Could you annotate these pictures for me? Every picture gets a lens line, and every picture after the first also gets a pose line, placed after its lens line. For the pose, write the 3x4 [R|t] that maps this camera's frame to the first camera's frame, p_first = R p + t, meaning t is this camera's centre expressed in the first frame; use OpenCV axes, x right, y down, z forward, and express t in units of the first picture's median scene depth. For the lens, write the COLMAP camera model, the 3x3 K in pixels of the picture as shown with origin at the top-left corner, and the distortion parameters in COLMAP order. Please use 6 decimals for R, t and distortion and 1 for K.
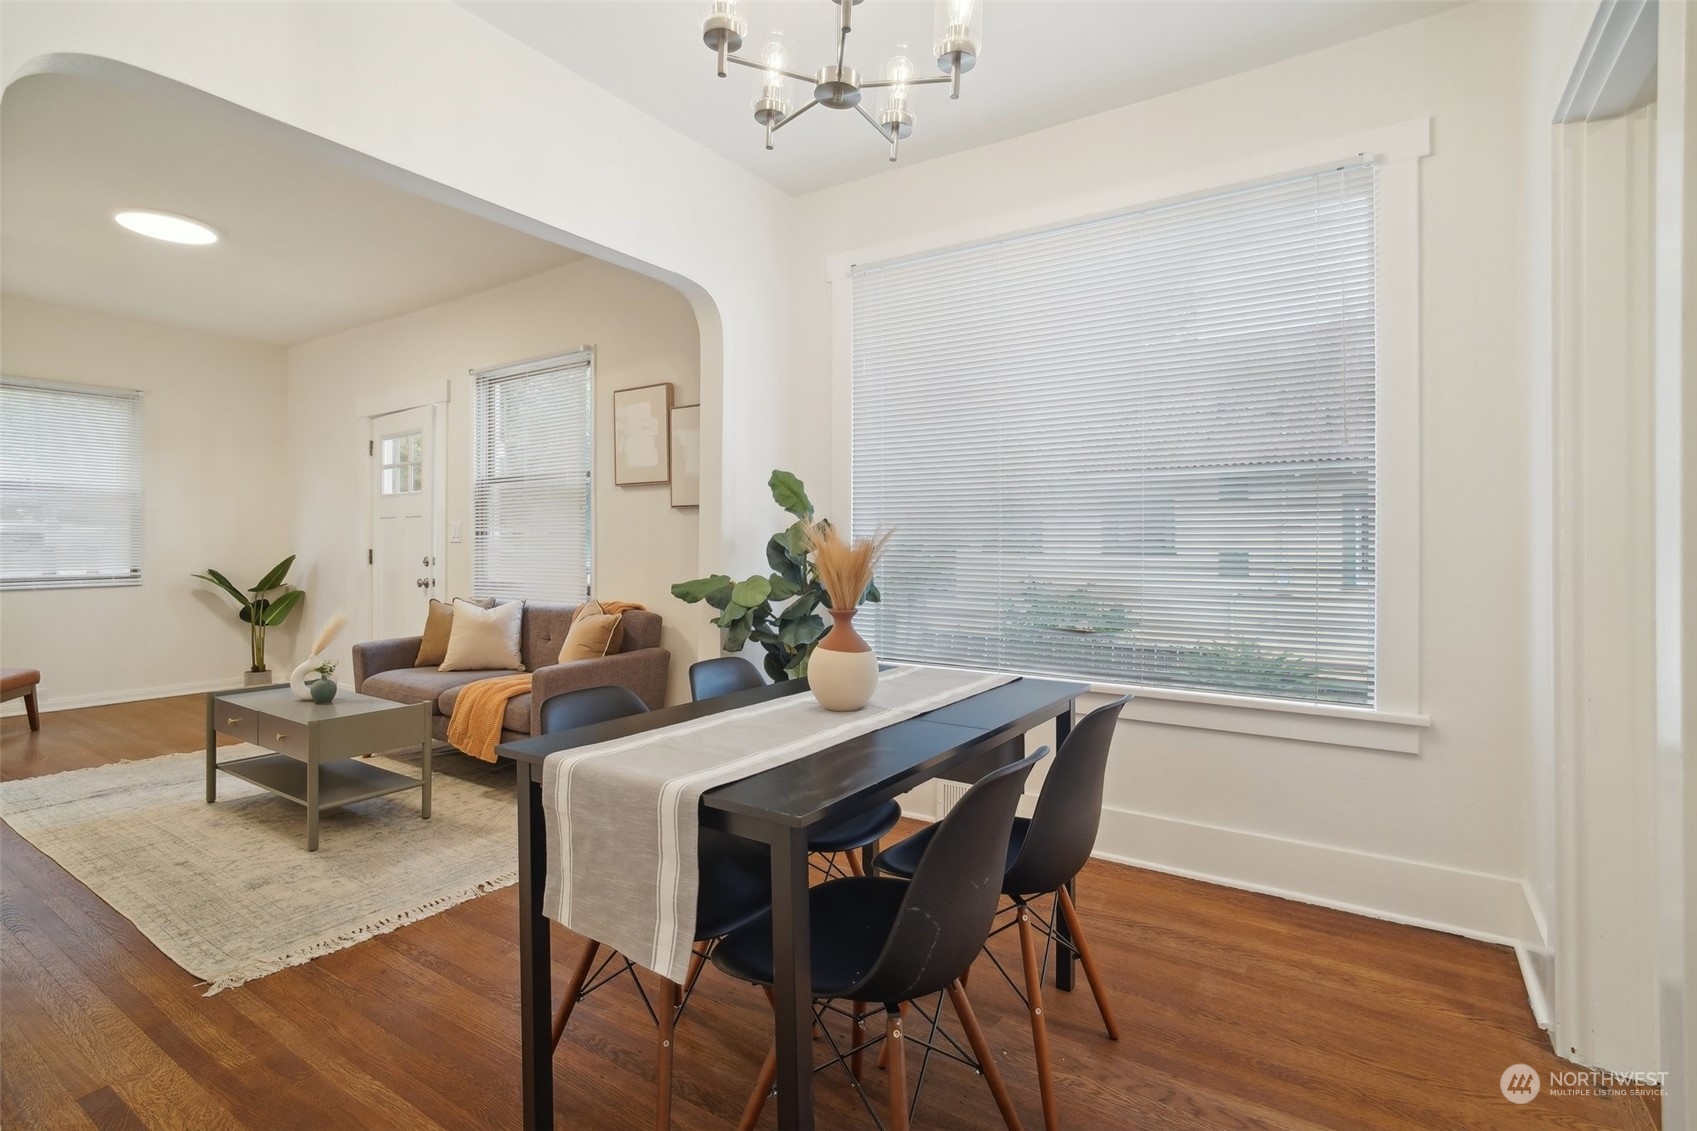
lens RADIAL K [[803.0, 0, 854.7], [0, 803.0, 550.7], [0, 0, 1]] dist [-0.021456, 0.007625]
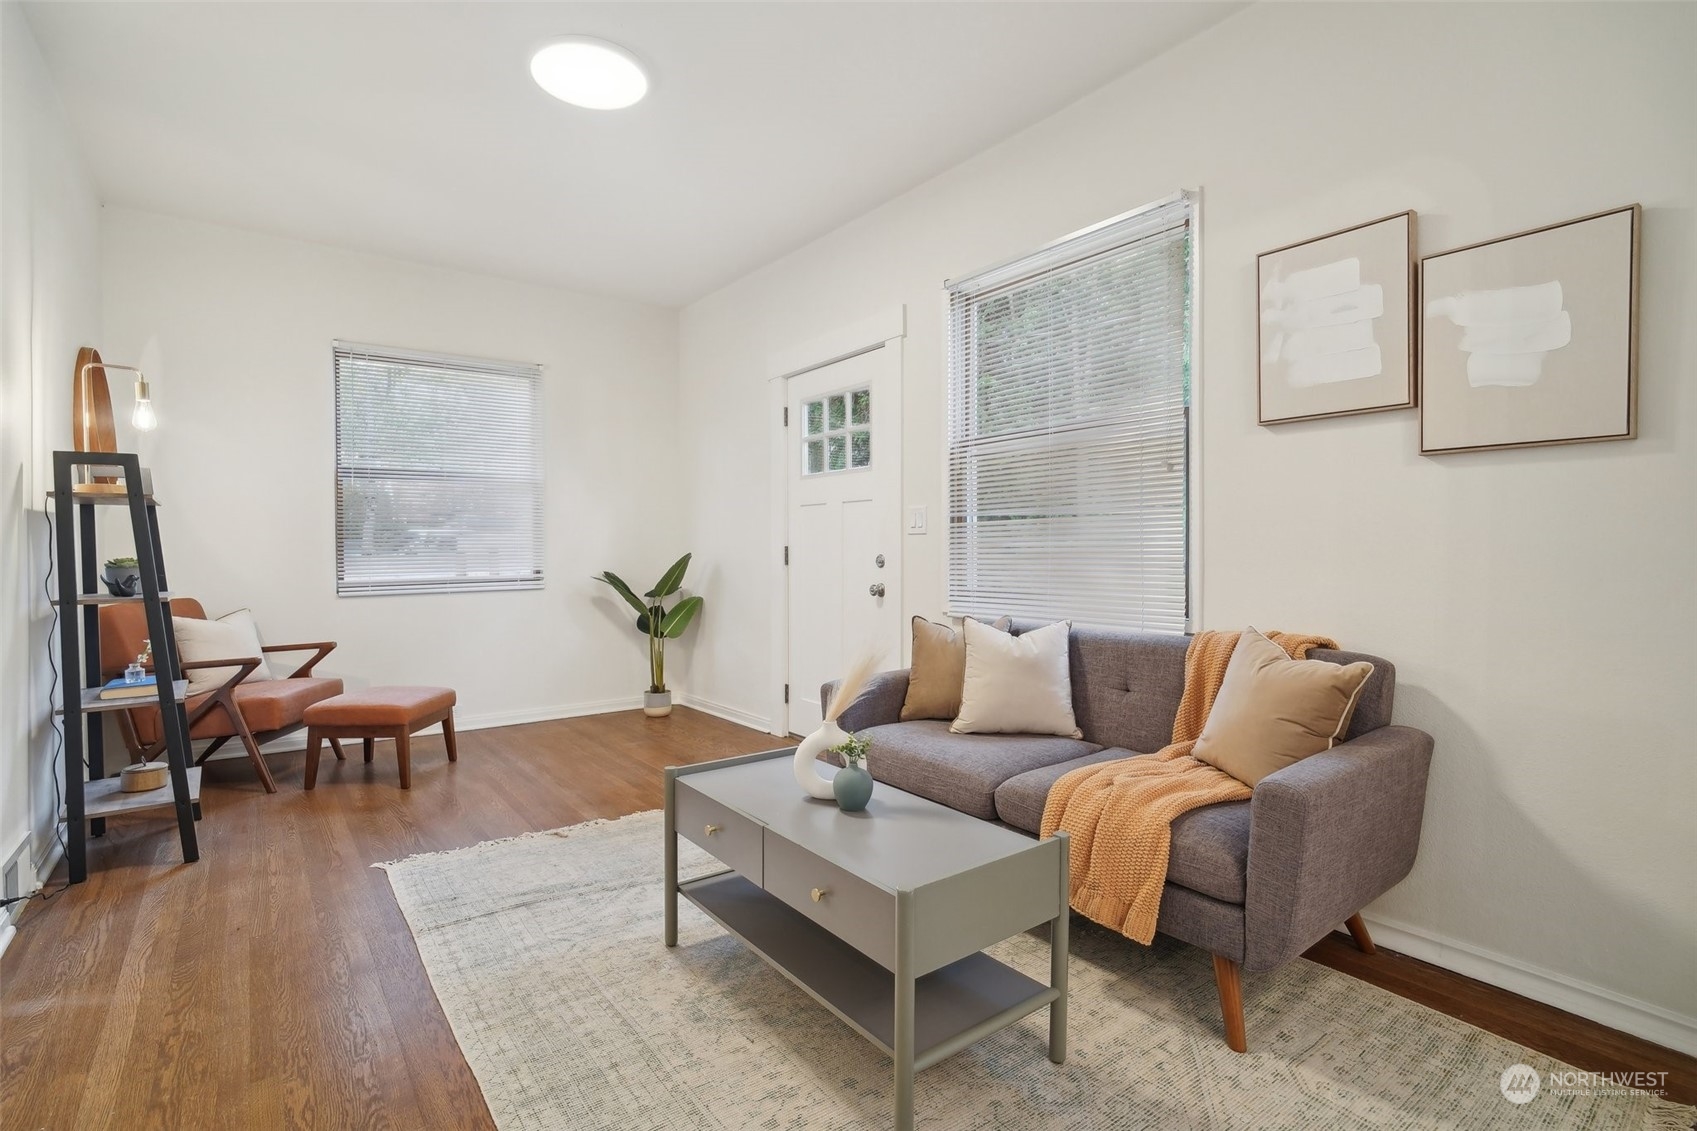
lens RADIAL K [[803.0, 0, 848.9], [0, 803.0, 574.7], [0, 0, 1]] dist [-0.021456, 0.007625]
pose [[0.941511, 0.007002, -0.336909, -0.366594], [0.000674, 0.999743, 0.022659, 0.011101], [0.336981, -0.021561, 0.941265, 0.360627]]
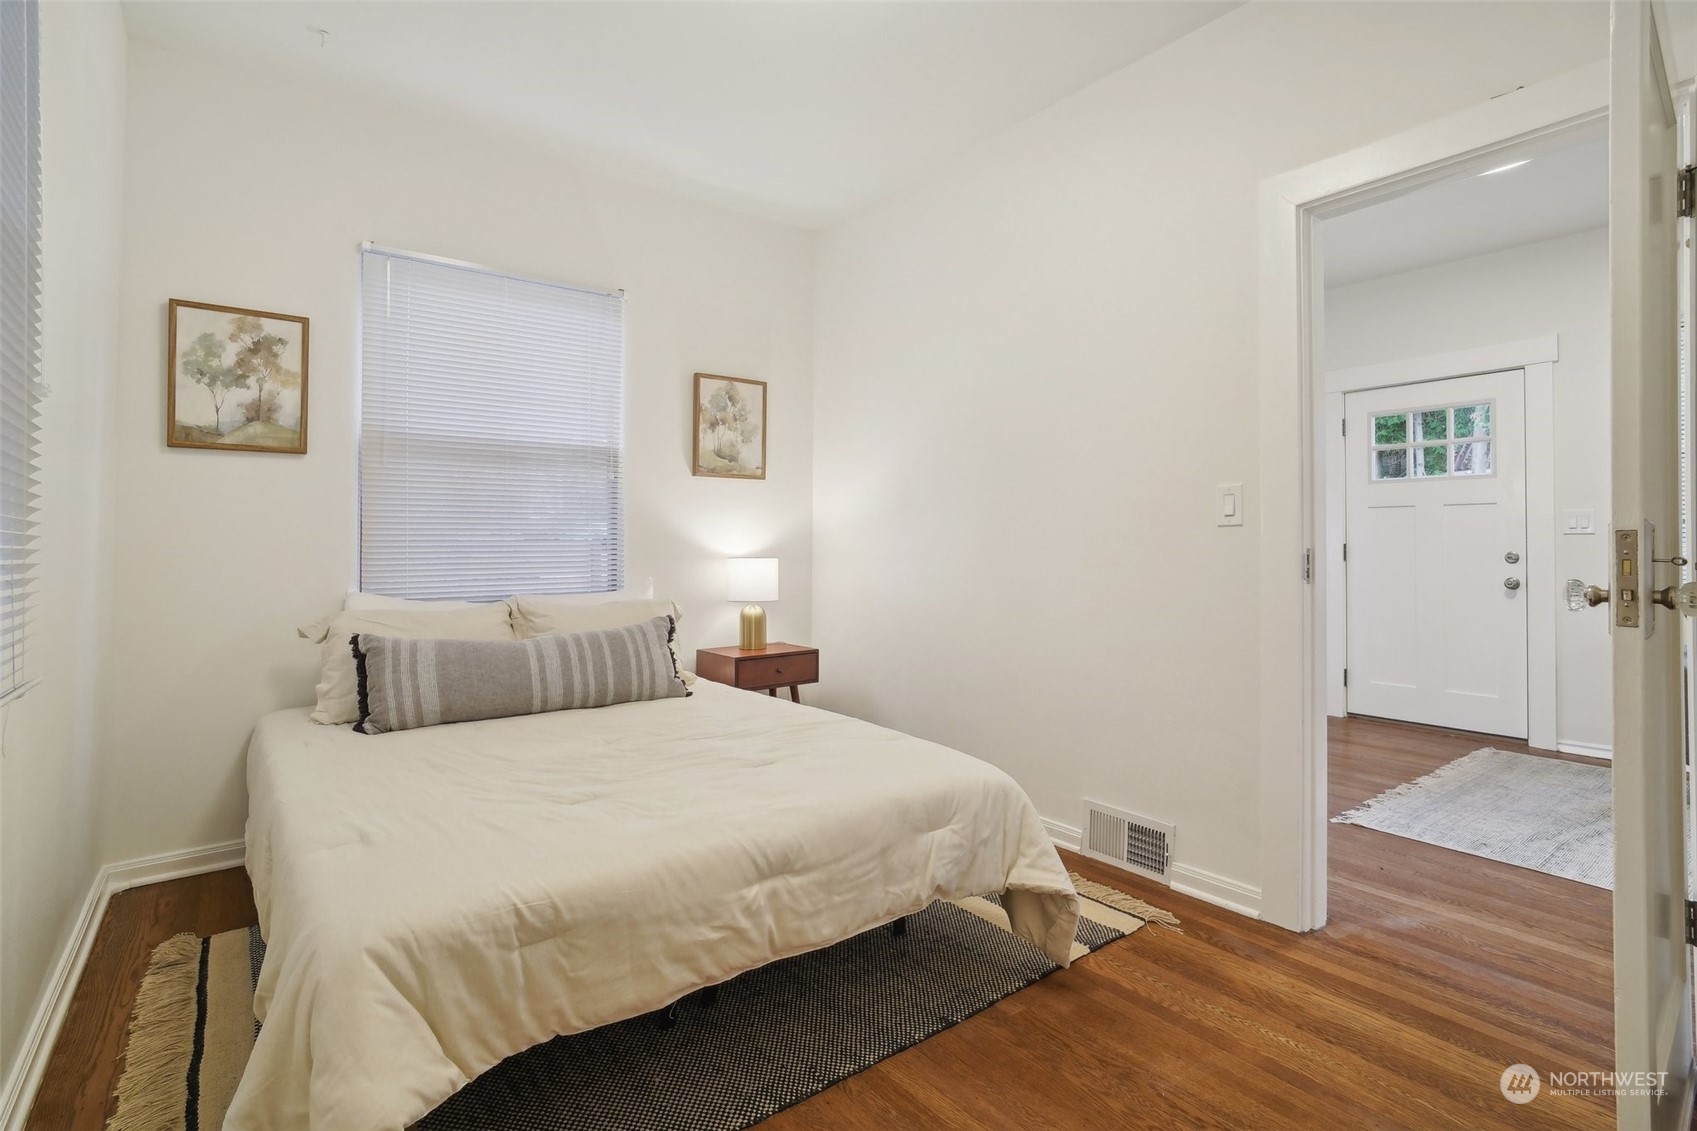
lens RADIAL K [[803.0, 0, 849.2], [0, 803.0, 554.1], [0, 0, 1]] dist [-0.021456, 0.007625]
pose [[0.945021, 0.001931, -0.327005, -1.034413], [-0.001560, 0.999998, 0.001397, 0.011439], [0.327007, -0.000810, 0.945022, 0.026458]]
